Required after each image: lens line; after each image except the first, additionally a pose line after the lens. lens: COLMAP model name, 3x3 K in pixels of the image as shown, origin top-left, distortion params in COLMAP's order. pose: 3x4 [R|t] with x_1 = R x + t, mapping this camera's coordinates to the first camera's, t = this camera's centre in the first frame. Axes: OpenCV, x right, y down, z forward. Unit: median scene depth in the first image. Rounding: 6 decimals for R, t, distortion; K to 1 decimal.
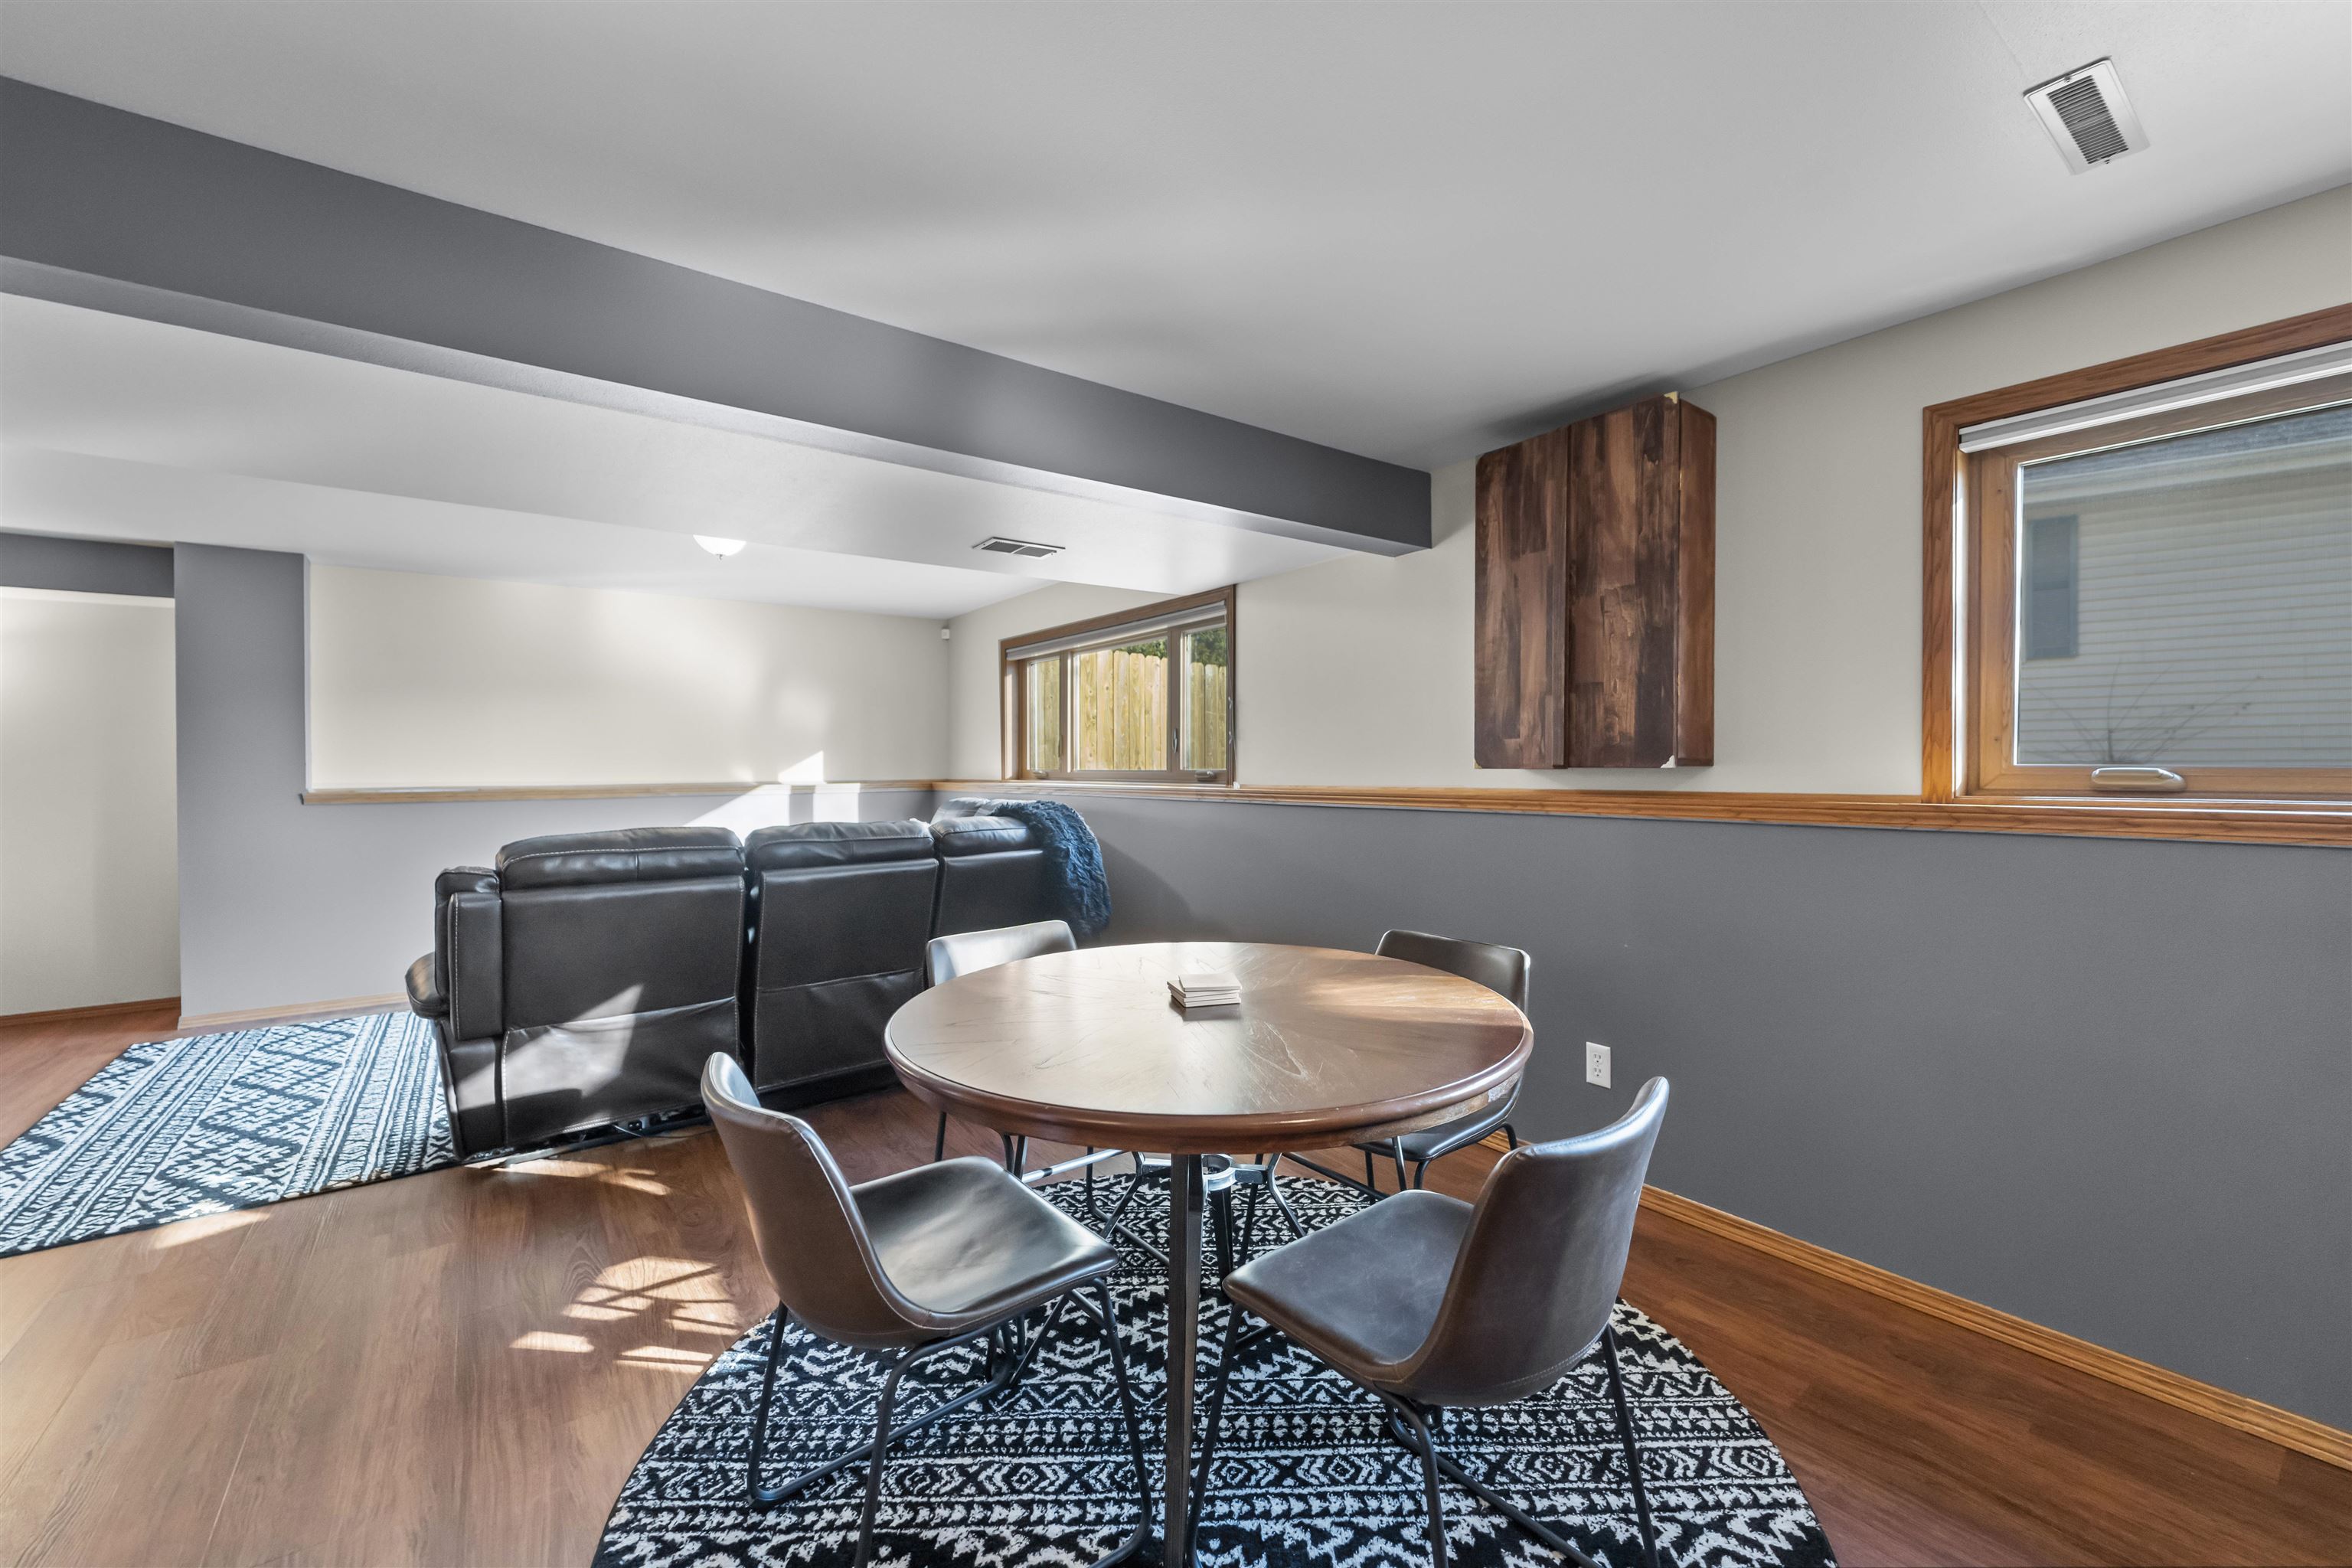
lens RADIAL K [[944.4, 0, 1186.5], [0, 944.4, 774.4], [0, 0, 1]] dist [-0.000218, -0.000356]
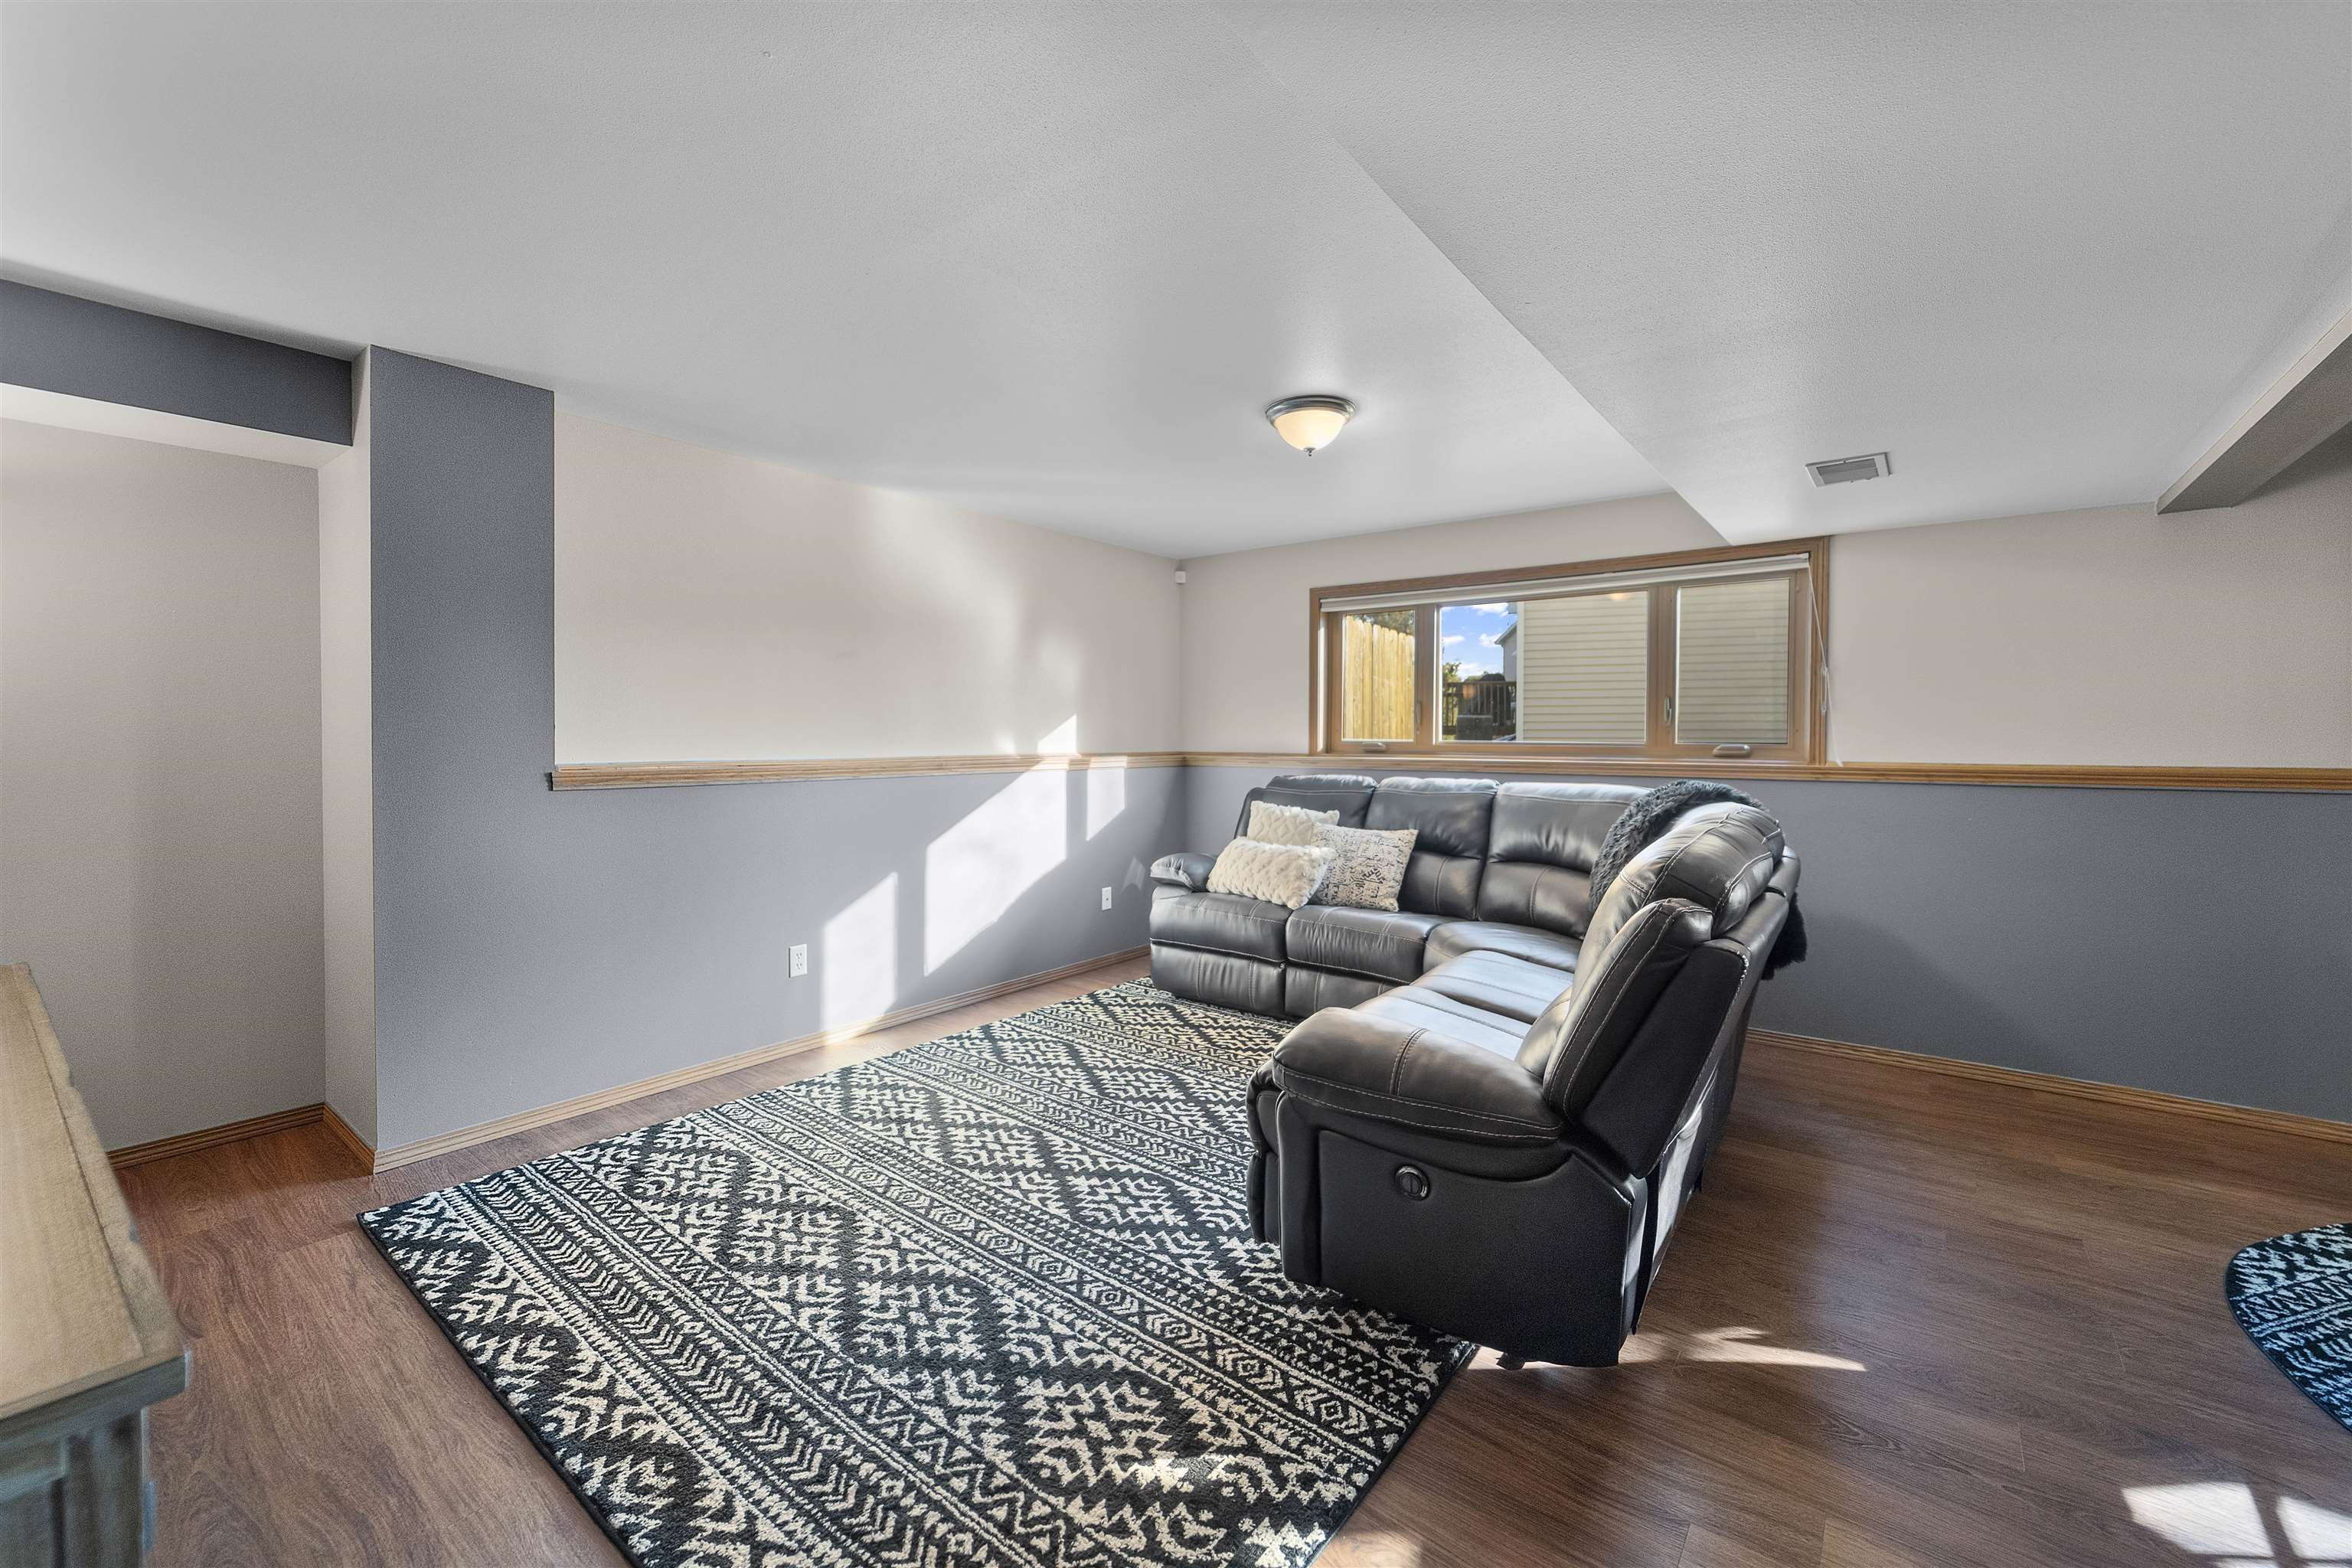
lens RADIAL K [[951.3, 0, 1176.3], [0, 951.3, 750.9], [0, 0, 1]] dist [0.001192, -0.000070]
pose [[0.963250, 0.003701, 0.268582, -0.703488], [-0.005220, 0.999974, 0.004944, 0.000441], [-0.268557, -0.006164, 0.963244, 0.276222]]
